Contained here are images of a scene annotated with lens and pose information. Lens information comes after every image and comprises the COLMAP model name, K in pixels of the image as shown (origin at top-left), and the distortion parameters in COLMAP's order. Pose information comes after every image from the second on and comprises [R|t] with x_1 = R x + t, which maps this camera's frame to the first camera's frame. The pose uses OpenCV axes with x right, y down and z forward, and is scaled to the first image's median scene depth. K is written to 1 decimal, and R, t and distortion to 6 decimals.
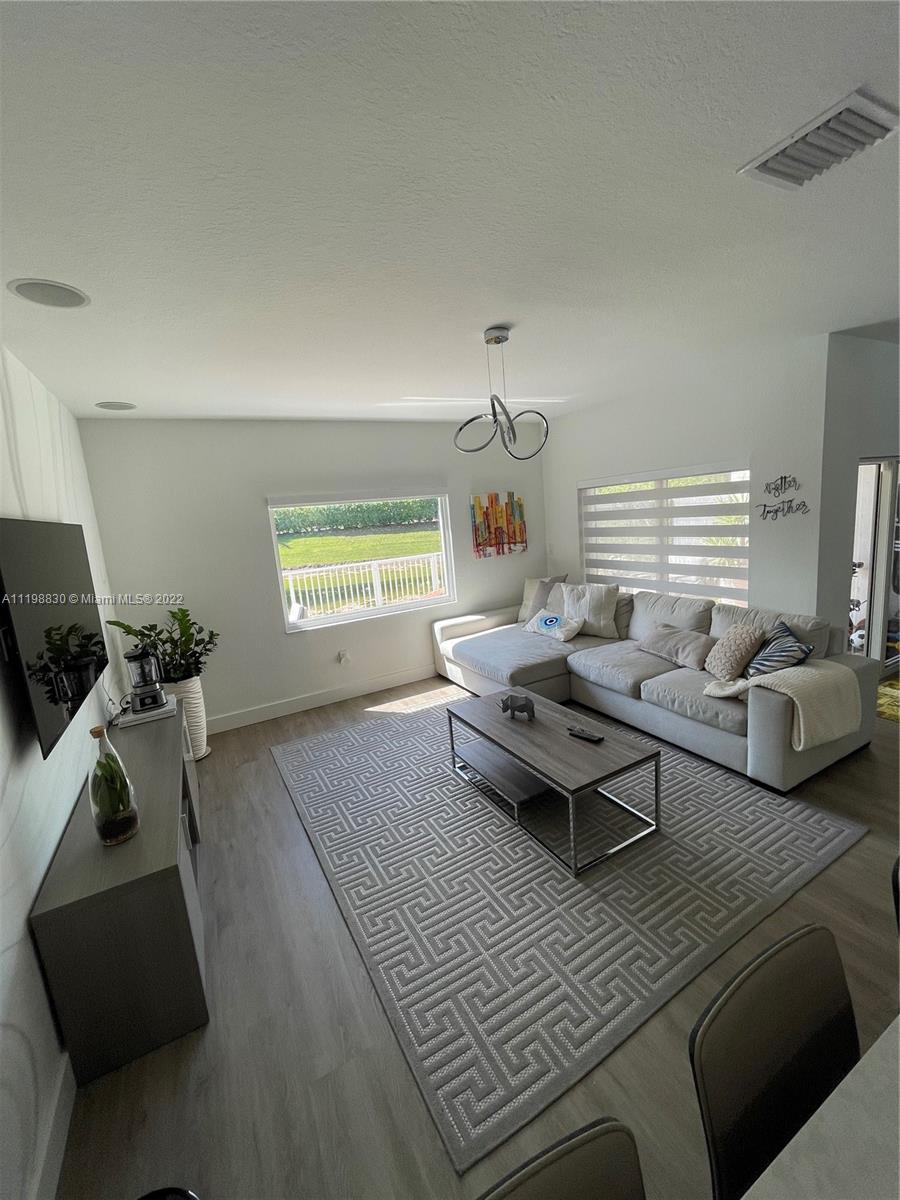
lens RADIAL K [[484.0, 0, 448.2], [0, 484.0, 599.7], [0, 0, 1]] dist [-0.010467, 0.005100]
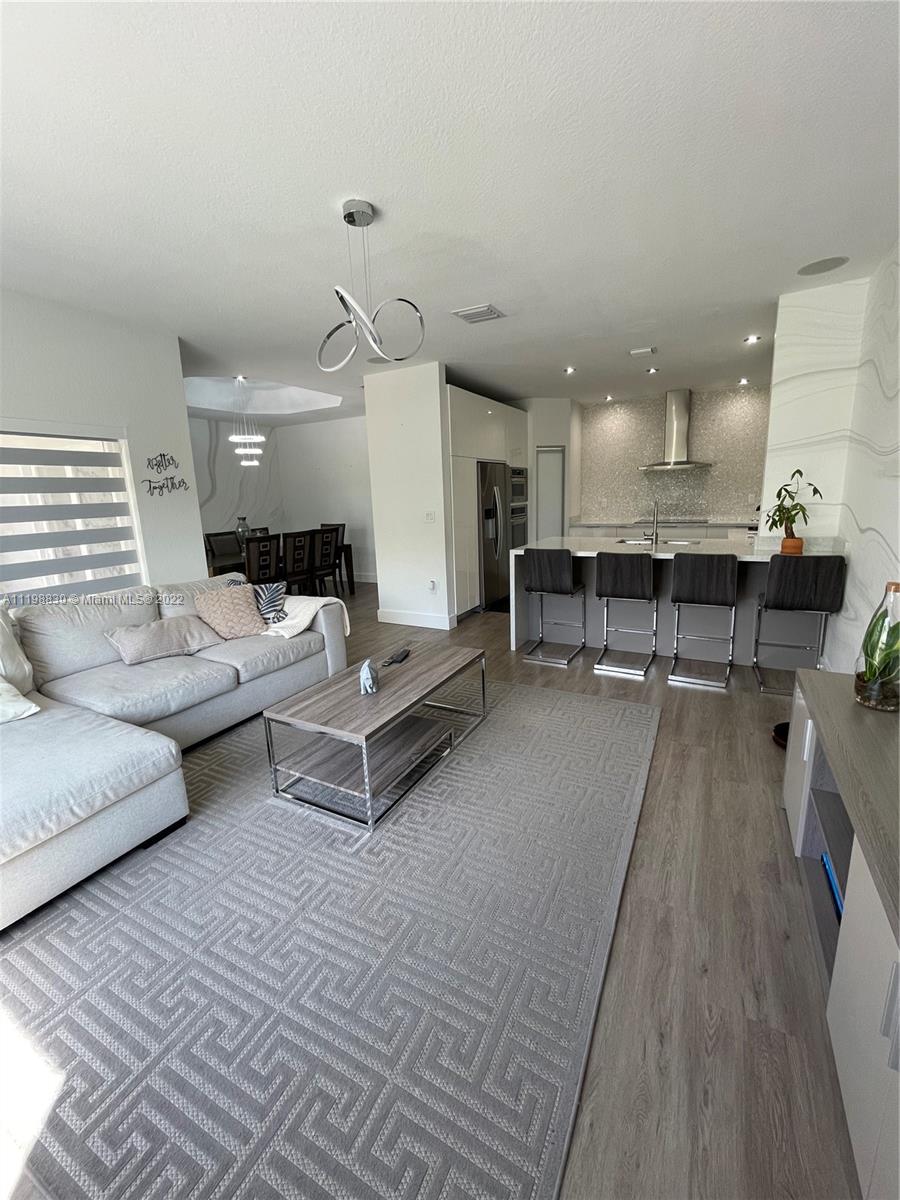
lens RADIAL K [[484.0, 0, 448.2], [0, 484.0, 595.7], [0, 0, 1]] dist [-0.010467, 0.005100]
pose [[-0.536869, -0.068331, 0.840894, -0.488812], [0.231284, 0.946609, 0.224585, -0.050180], [-0.811344, 0.315058, -0.492401, 1.002725]]
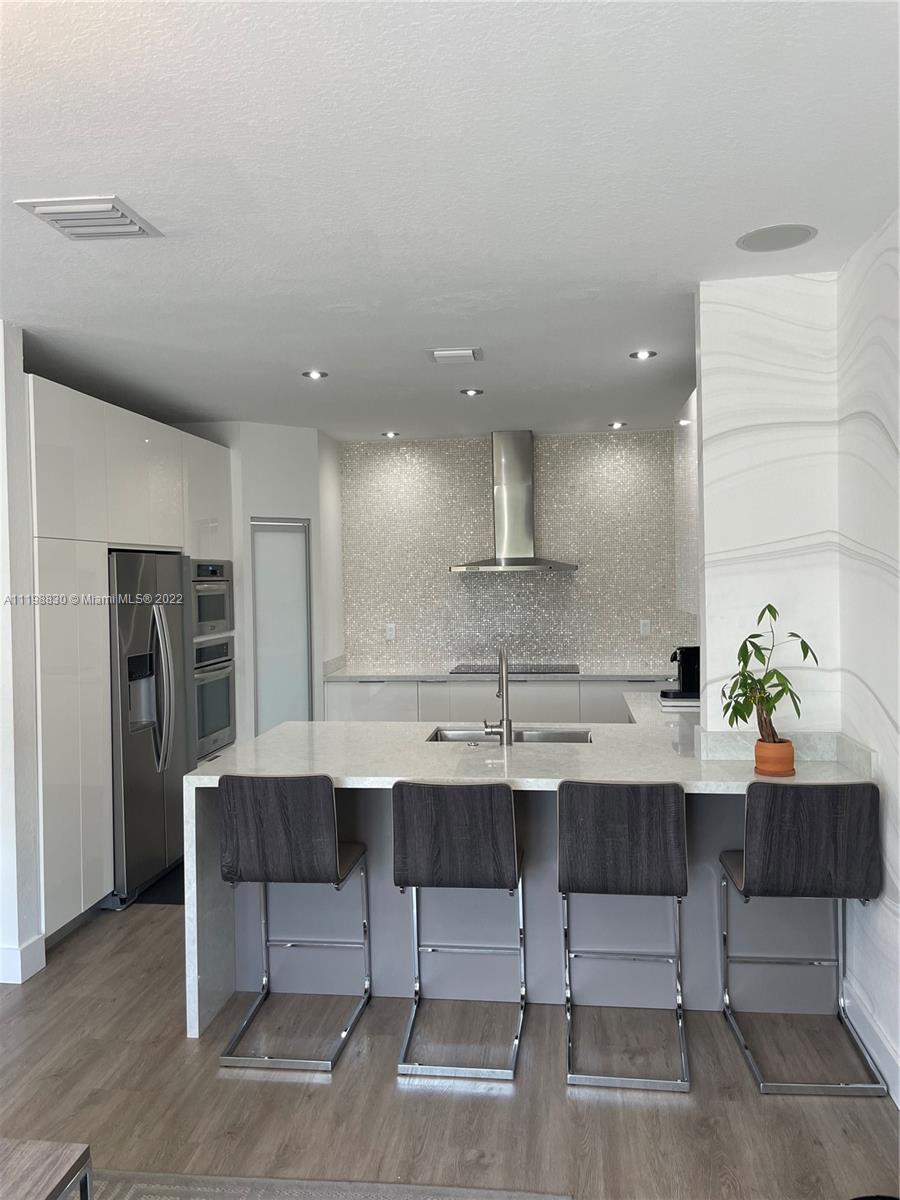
lens RADIAL K [[906.4, 0, 450.3], [0, 906.4, 598.5], [0, 0, 1]] dist [0.044723, -0.008247]
pose [[-0.813704, 0.085474, 0.574960, -0.323625], [0.186887, 0.975082, 0.119533, -0.083217], [-0.550416, 0.204718, -0.809403, 0.820310]]
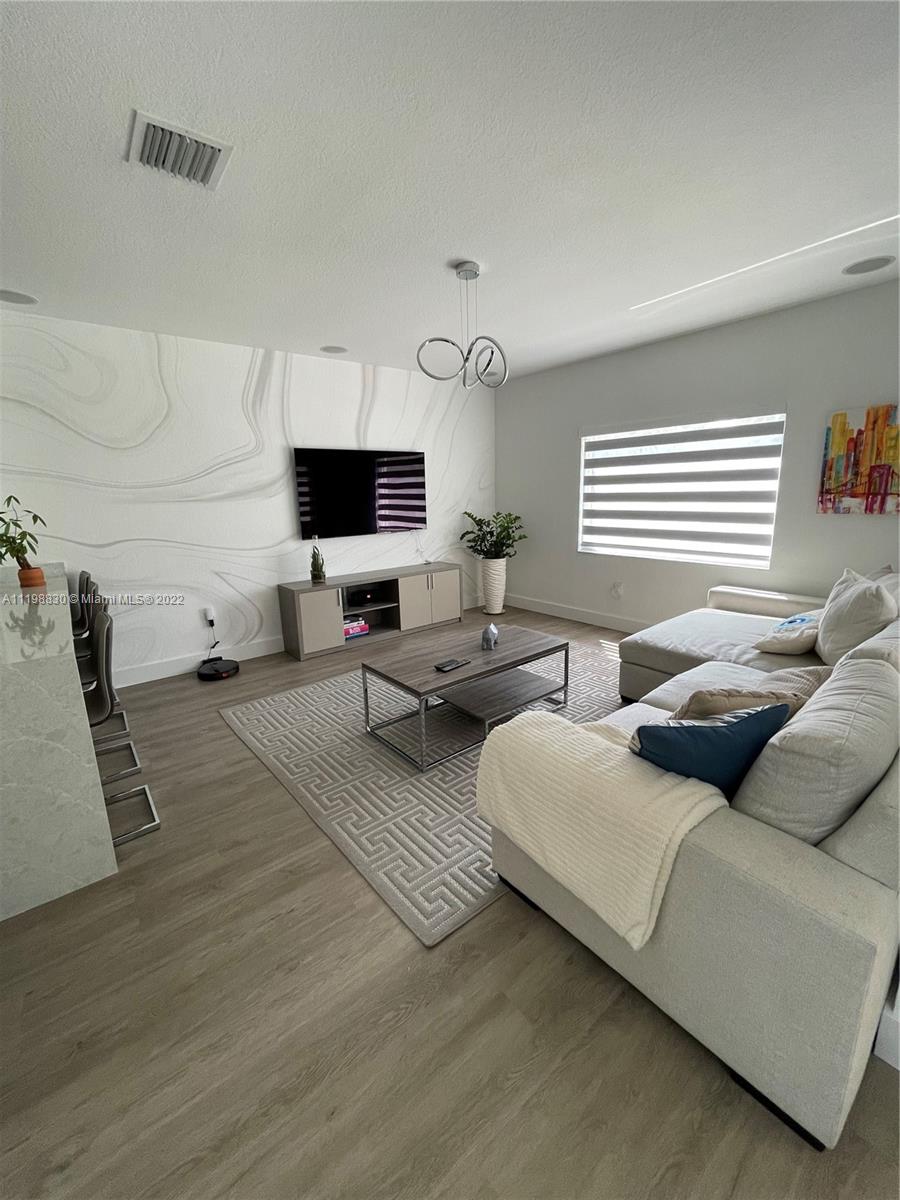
lens RADIAL K [[484.0, 0, 451.5], [0, 484.0, 600.5], [0, 0, 1]] dist [-0.010467, 0.005100]
pose [[0.192789, 0.297923, -0.934919, 0.869239], [-0.162306, 0.949351, 0.269052, -0.095308], [0.967724, 0.099872, 0.231379, 0.535967]]
